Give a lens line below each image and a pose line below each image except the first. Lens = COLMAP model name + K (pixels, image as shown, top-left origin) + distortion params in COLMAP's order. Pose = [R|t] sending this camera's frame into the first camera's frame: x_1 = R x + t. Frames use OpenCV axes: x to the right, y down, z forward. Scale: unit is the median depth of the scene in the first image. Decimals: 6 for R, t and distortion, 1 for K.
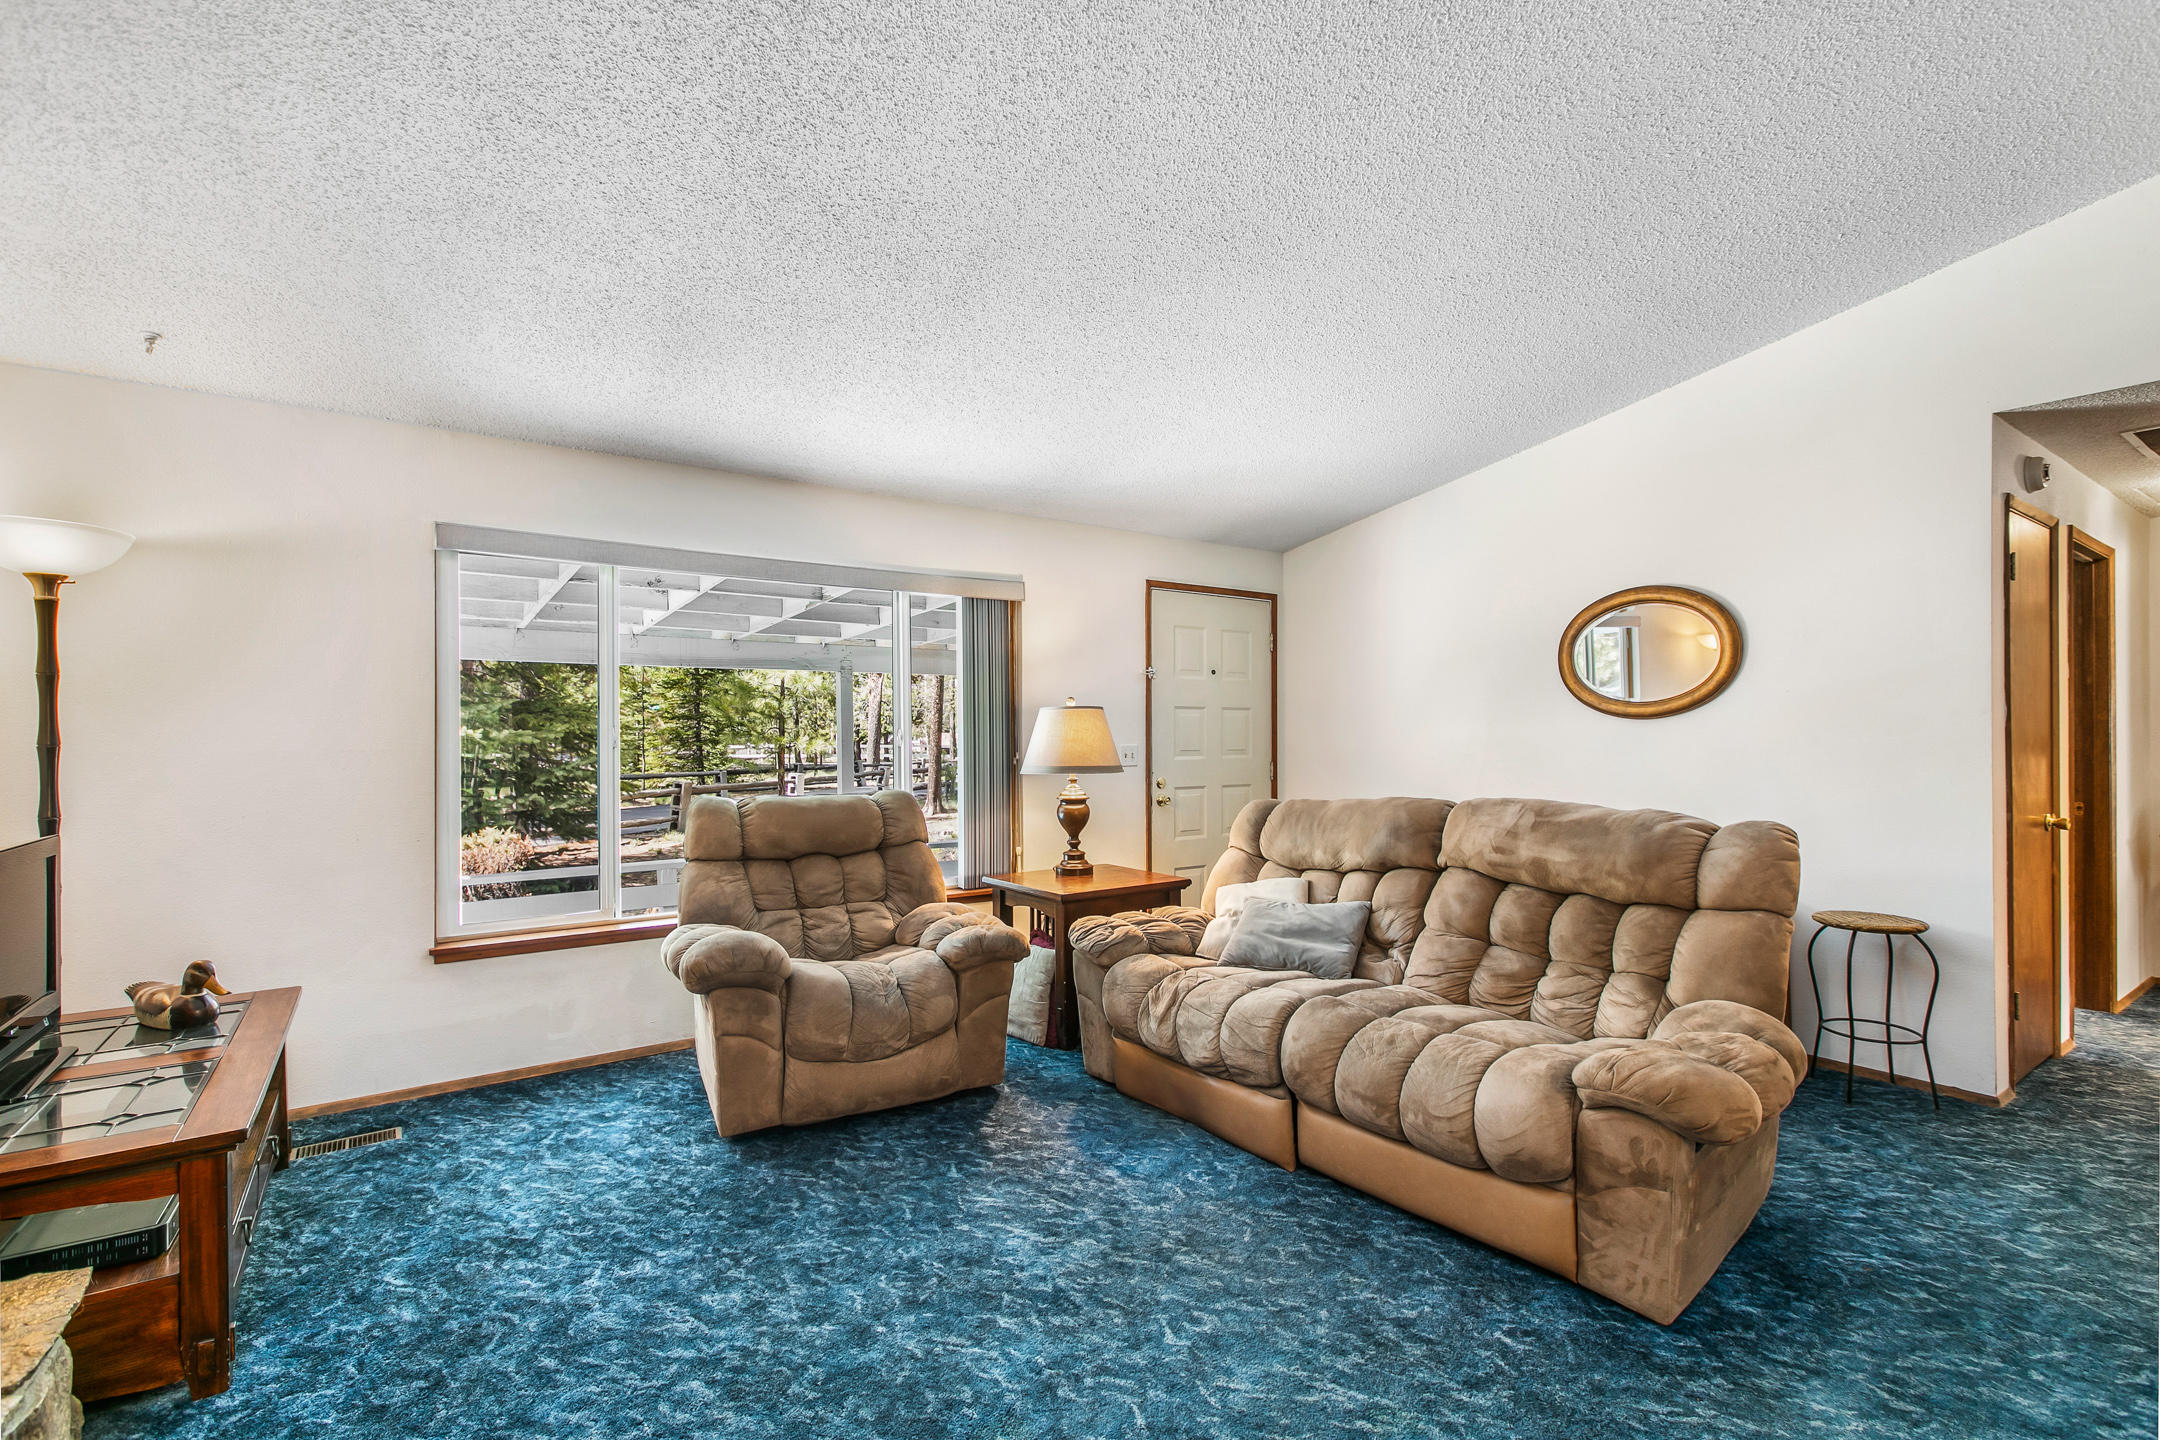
lens RADIAL K [[977.2, 0, 1092.5], [0, 977.2, 736.1], [0, 0, 1]] dist [0.003305, -0.001613]
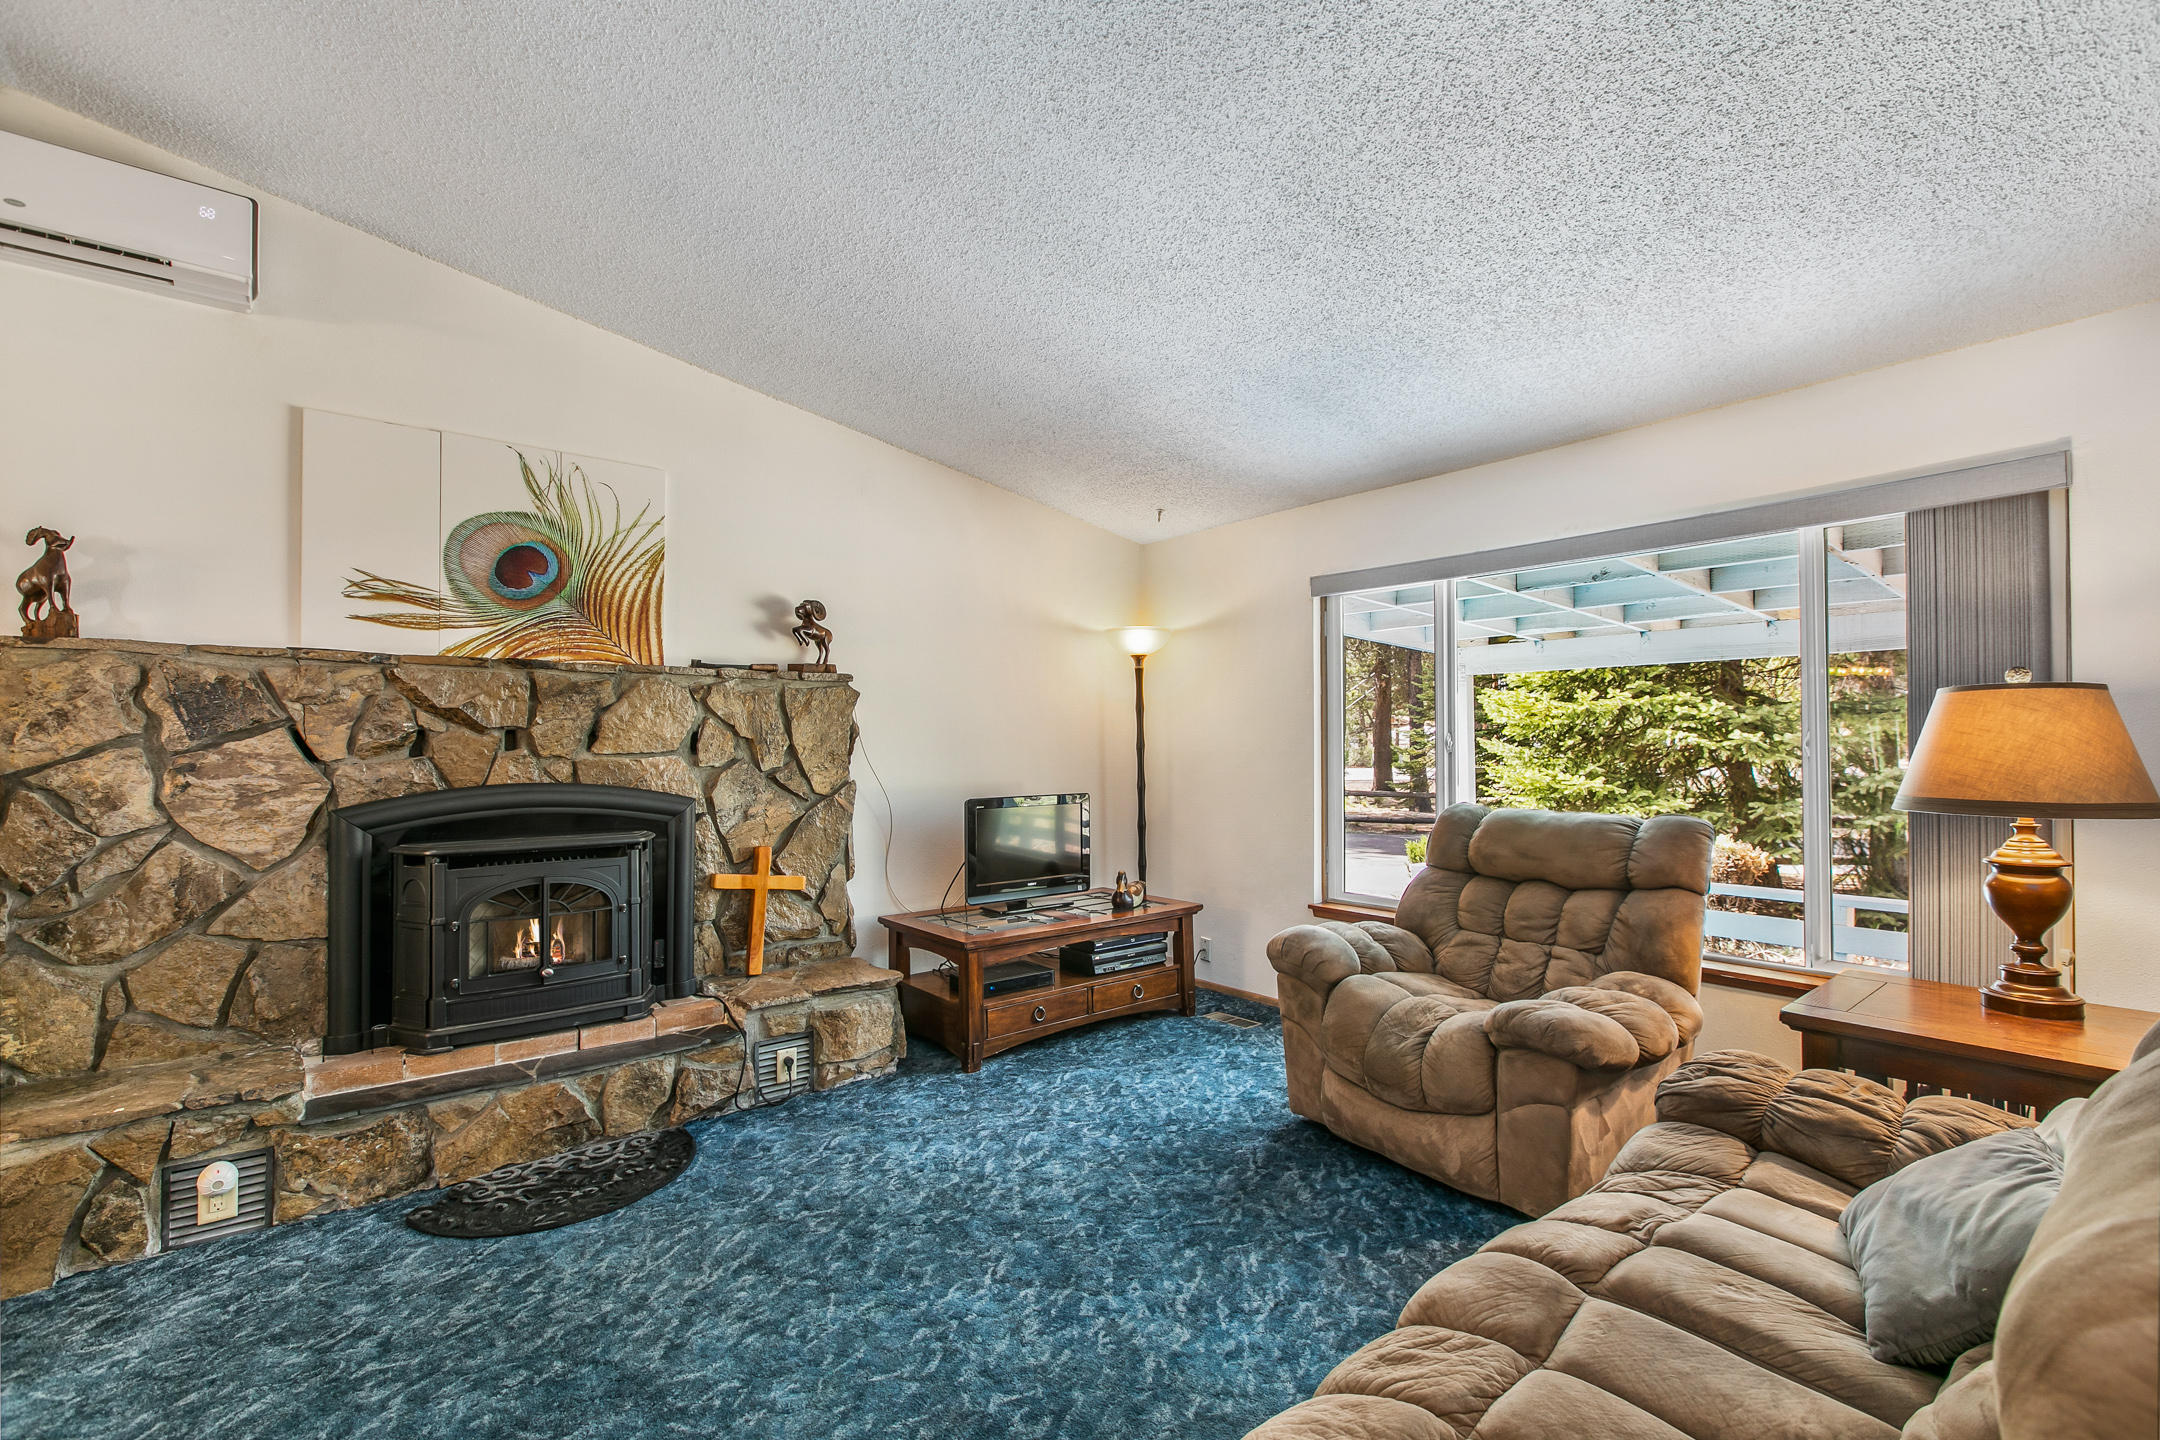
lens RADIAL K [[977.2, 0, 1083.1], [0, 977.2, 731.9], [0, 0, 1]] dist [0.003305, -0.001613]
pose [[0.051515, -0.006744, -0.998649, 0.691103], [0.004367, 0.999969, -0.006528, -0.006043], [0.998663, -0.004024, 0.051543, 0.704418]]
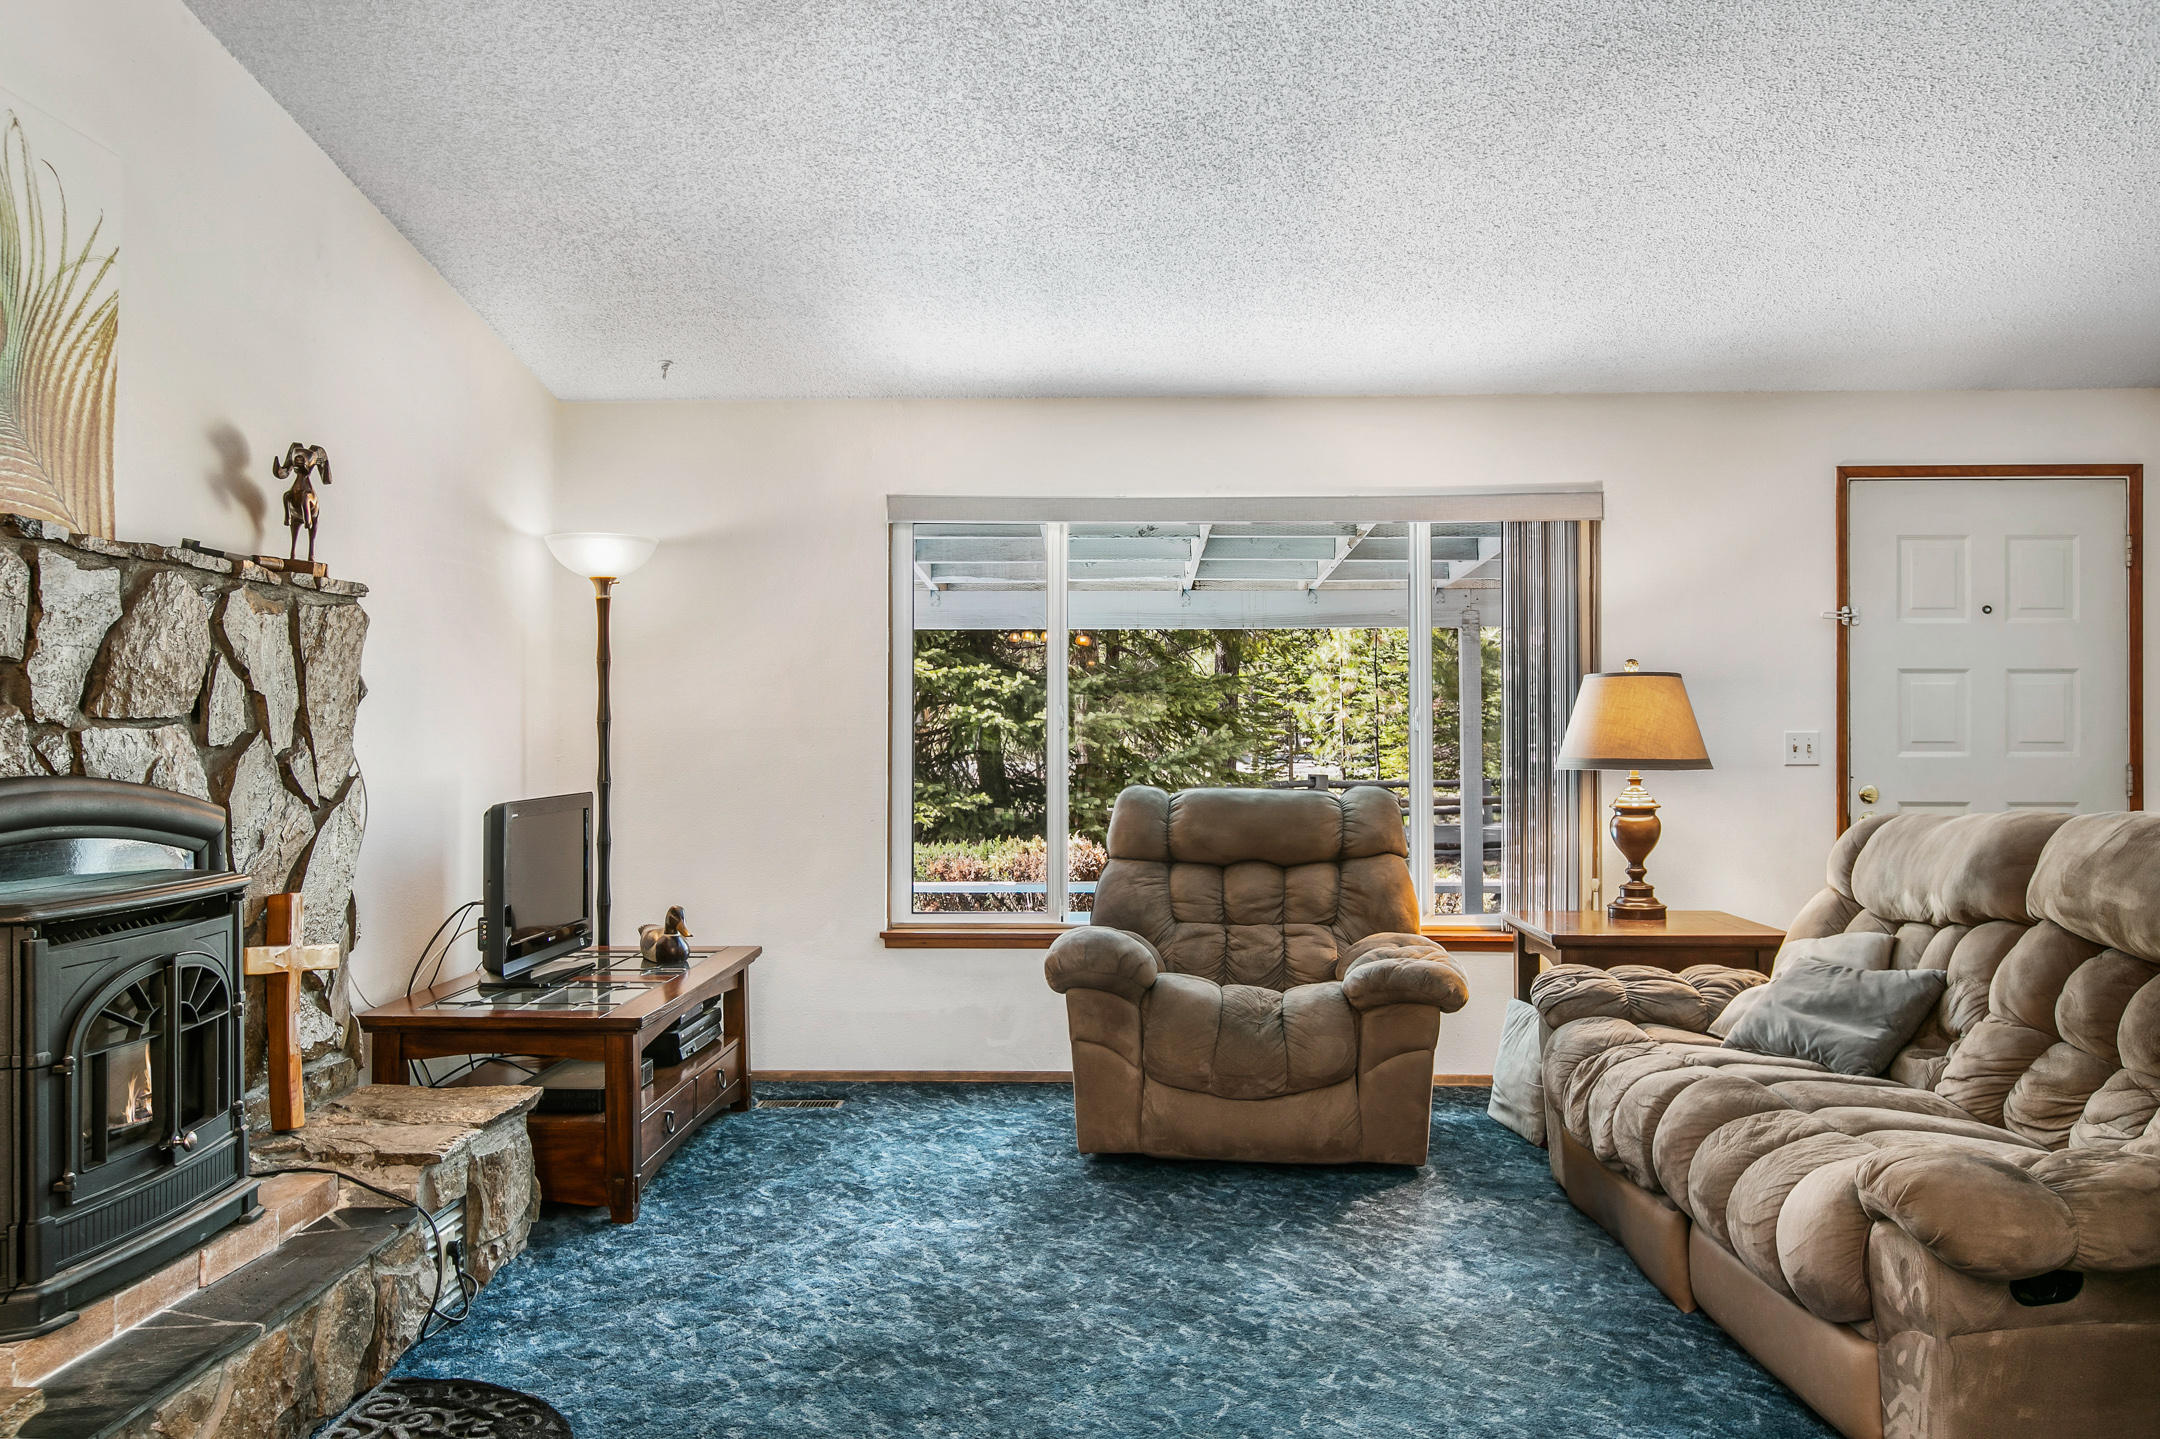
lens RADIAL K [[1684.1, 0, 1103.2], [0, 1684.1, 717.3], [0, 0, 1]] dist [-0.005149, 0.001928]
pose [[0.800358, -0.000567, -0.599522, 0.571745], [-0.003401, 0.999979, -0.005485, 0.013050], [0.599513, 0.006429, 0.800339, -0.241976]]
